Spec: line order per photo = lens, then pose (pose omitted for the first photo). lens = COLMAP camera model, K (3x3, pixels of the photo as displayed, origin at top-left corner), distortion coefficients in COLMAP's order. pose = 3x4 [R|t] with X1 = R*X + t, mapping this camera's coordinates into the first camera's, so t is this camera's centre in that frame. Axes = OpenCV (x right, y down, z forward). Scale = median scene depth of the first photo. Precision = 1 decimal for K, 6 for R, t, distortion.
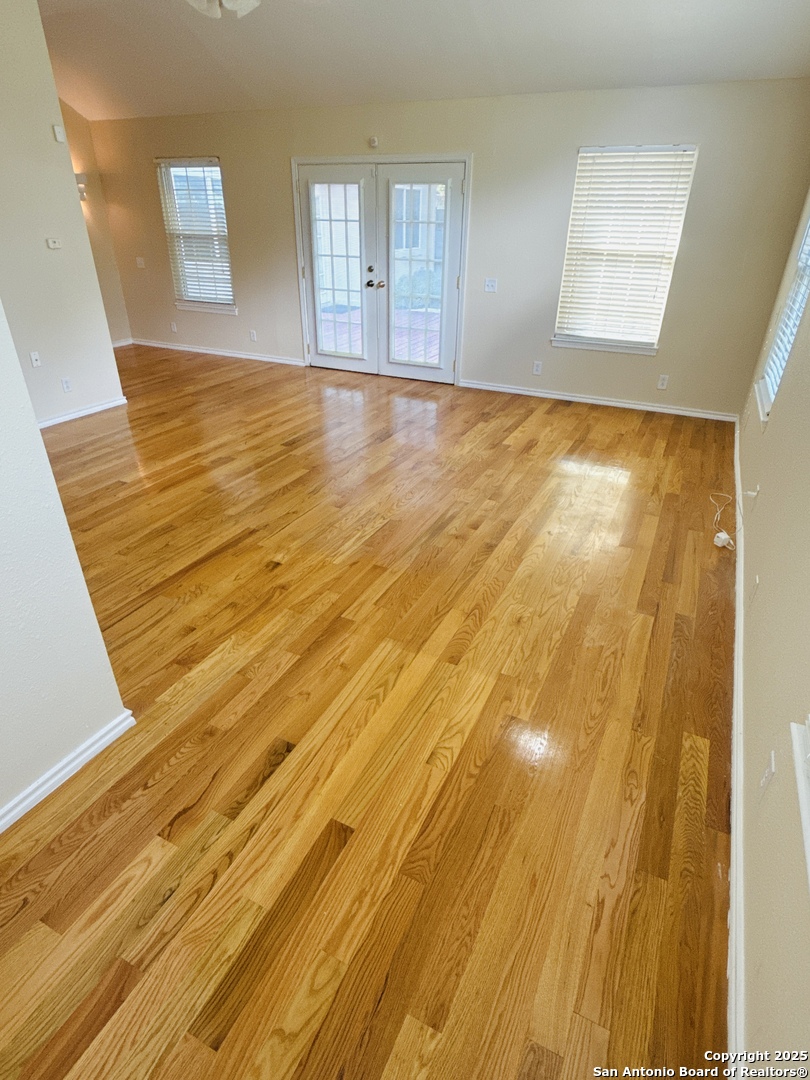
lens RADIAL K [[592.1, 0, 405.0], [0, 592.1, 540.0], [0, 0, 1]] dist [-0.002509, -0.001497]
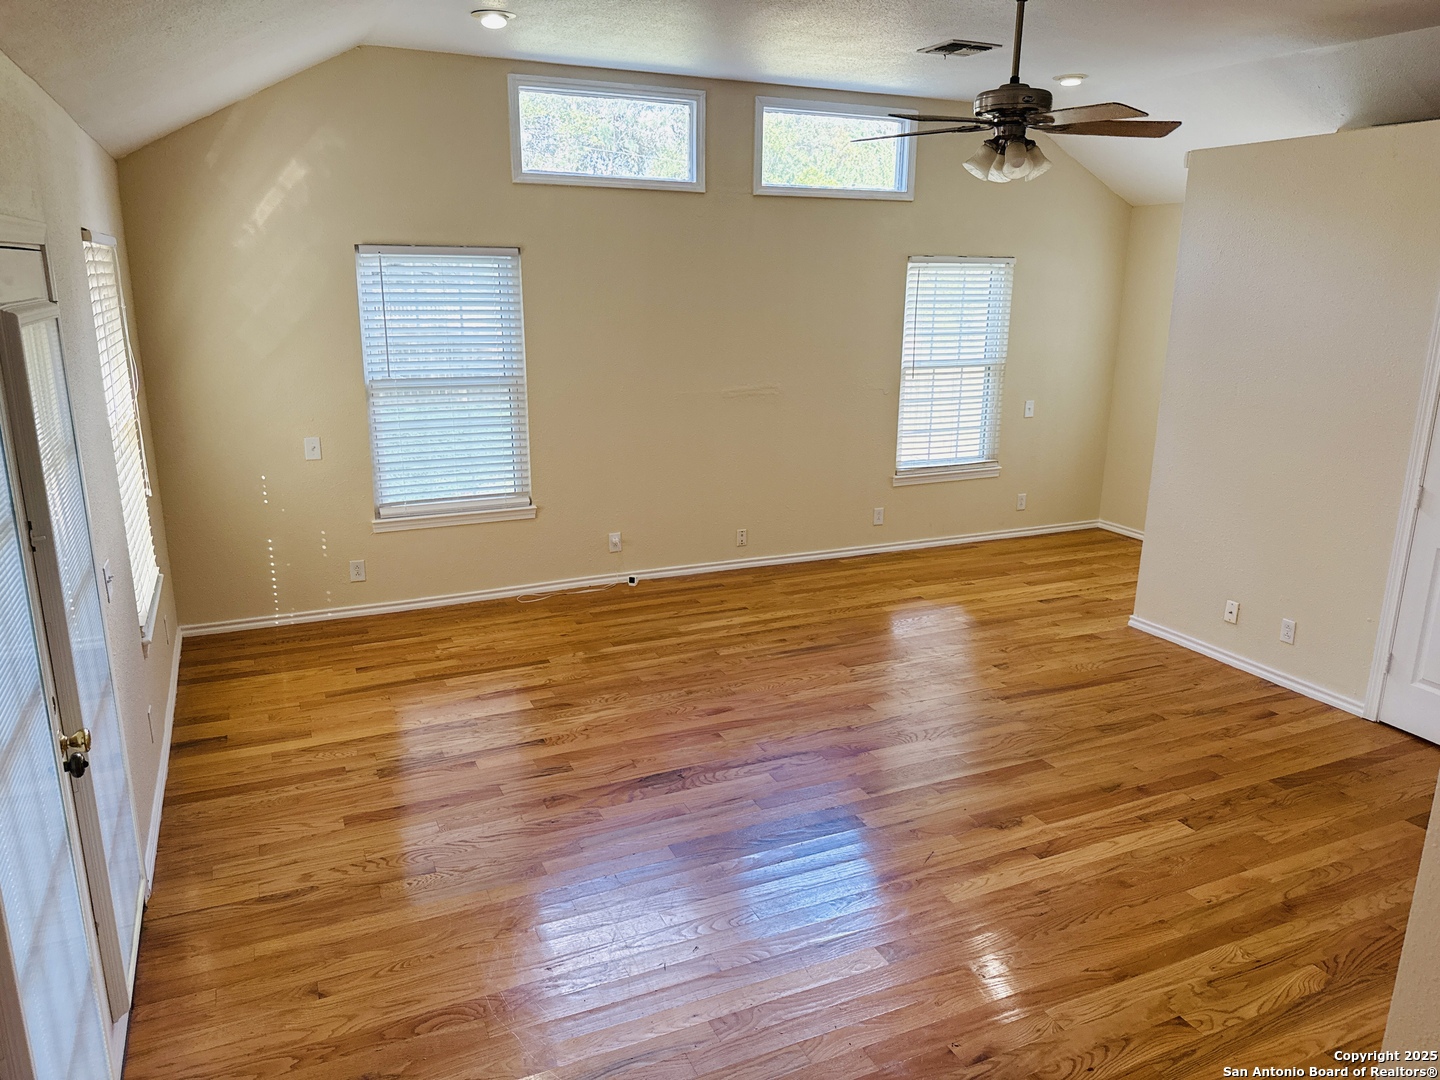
lens RADIAL K [[1015.7, 0, 720.0], [0, 1015.7, 540.0], [0, 0, 1]] dist [0.075692, -0.147624]
pose [[-0.771781, -0.179551, 0.610013, -0.499238], [0.291840, 0.752294, 0.590663, -0.735210], [-0.564963, 0.633889, -0.528206, 1.171578]]
